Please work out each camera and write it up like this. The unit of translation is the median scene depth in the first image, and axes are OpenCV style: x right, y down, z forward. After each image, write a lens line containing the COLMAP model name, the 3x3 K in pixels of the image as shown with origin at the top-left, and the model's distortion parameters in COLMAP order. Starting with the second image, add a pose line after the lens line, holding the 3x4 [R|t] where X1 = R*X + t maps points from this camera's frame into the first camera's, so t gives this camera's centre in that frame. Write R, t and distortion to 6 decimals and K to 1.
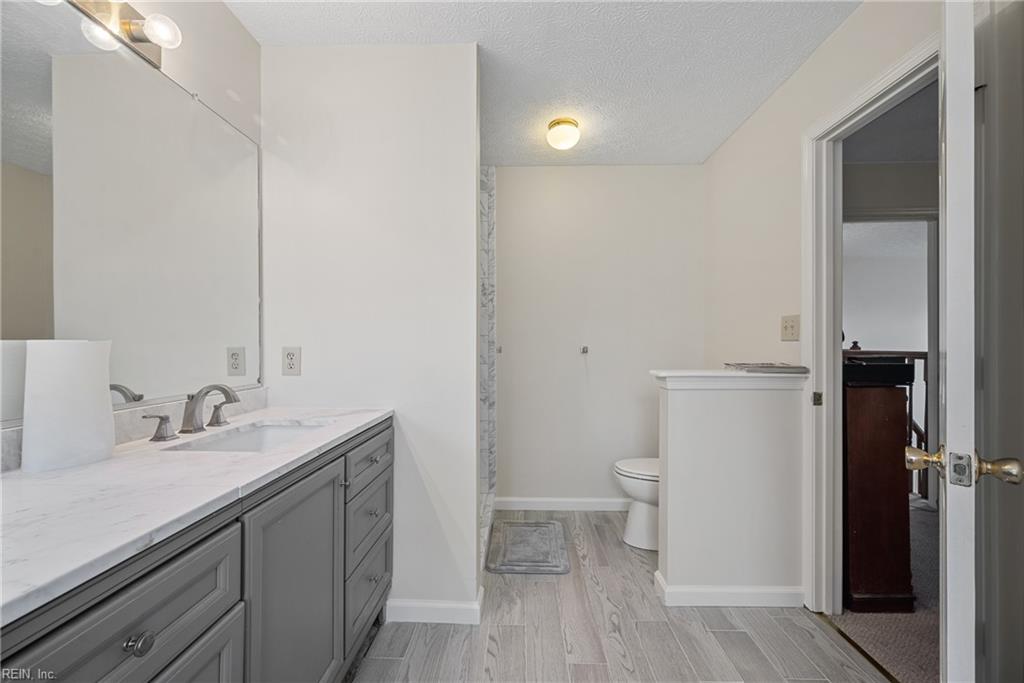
lens RADIAL K [[402.6, 0, 510.6], [0, 402.6, 343.3], [0, 0, 1]] dist [-0.001397, -0.000273]
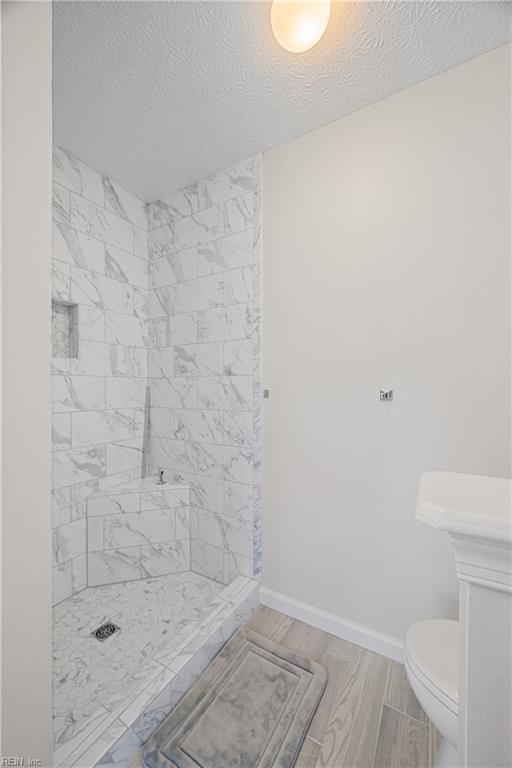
lens RADIAL K [[301.9, 0, 258.0], [0, 301.9, 387.4], [0, 0, 1]] dist [-0.001397, -0.000273]
pose [[0.875115, -0.003650, -0.483902, 0.234235], [0.010351, 0.999884, 0.011177, -0.002376], [0.483805, -0.014790, 0.875051, 0.498258]]
